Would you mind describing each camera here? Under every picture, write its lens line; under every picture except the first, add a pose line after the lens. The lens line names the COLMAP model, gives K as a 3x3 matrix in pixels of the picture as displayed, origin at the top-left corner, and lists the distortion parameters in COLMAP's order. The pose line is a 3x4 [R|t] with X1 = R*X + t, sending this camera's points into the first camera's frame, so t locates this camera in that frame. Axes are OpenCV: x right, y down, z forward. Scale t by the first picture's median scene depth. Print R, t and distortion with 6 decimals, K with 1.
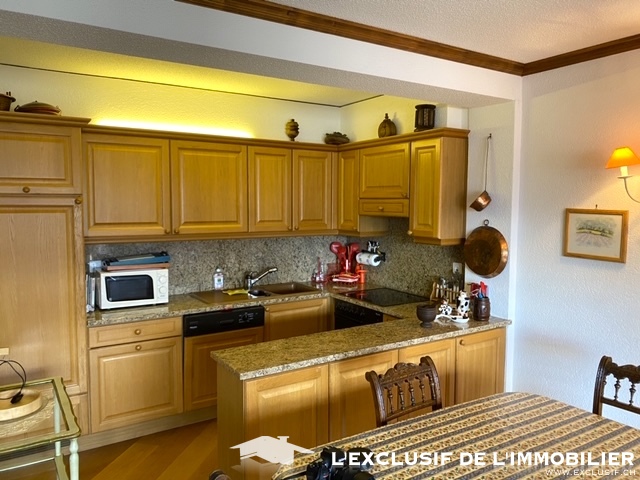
lens RADIAL K [[495.8, 0, 316.3], [0, 495.8, 240.7], [0, 0, 1]] dist [0.119734, -0.166970]
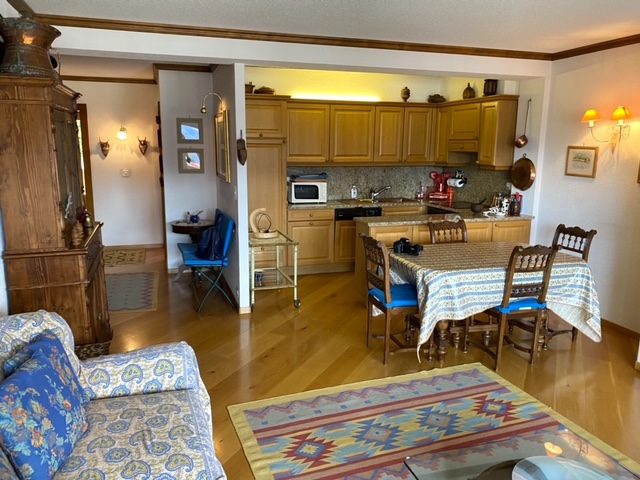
lens RADIAL K [[495.8, 0, 316.3], [0, 495.8, 240.7], [0, 0, 1]] dist [0.119734, -0.166970]
pose [[0.969863, 0.051602, -0.238125, 0.085927], [-0.025030, 0.993247, 0.113290, 0.062977], [0.242362, -0.103915, 0.964605, -0.673168]]
